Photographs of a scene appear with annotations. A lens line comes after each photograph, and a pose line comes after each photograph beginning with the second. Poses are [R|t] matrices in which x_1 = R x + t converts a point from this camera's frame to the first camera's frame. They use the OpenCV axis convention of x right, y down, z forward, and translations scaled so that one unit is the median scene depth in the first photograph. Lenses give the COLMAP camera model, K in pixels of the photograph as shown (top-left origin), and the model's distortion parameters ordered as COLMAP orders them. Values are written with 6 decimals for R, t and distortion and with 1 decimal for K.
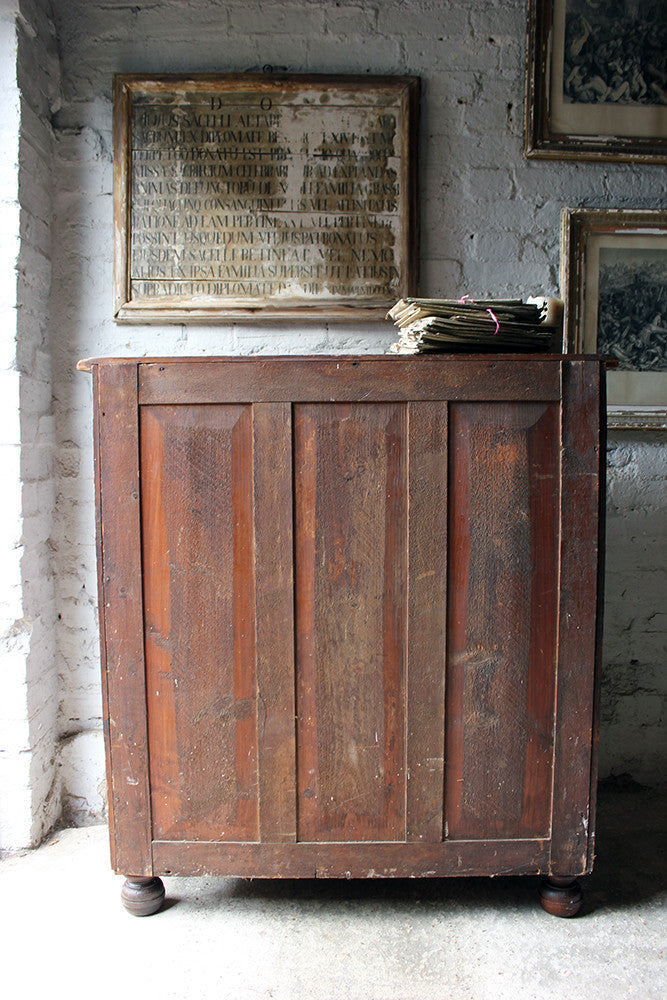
lens RADIAL K [[854.6, 0, 335.3], [0, 854.6, 508.7], [0, 0, 1]] dist [-0.149837, 0.136169]
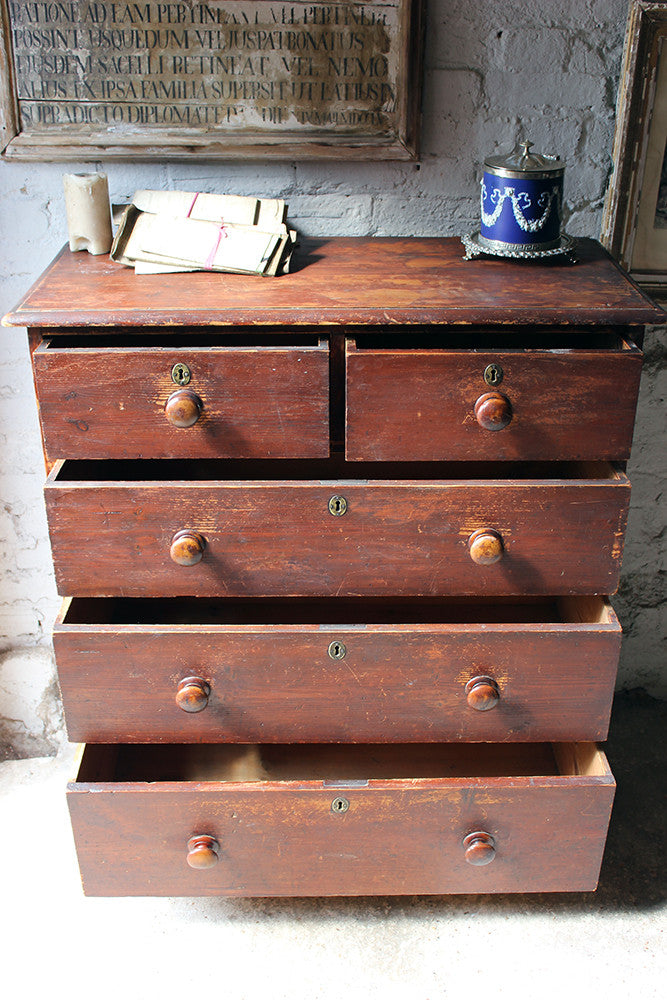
lens RADIAL K [[1081.4, 0, 338.1], [0, 1081.4, 494.7], [0, 0, 1]] dist [-0.110114, 0.158403]
pose [[0.999646, -0.003789, 0.026324, 0.002447], [-0.006018, 0.931893, 0.362682, -0.291184], [-0.025906, -0.362712, 0.931541, 0.033302]]
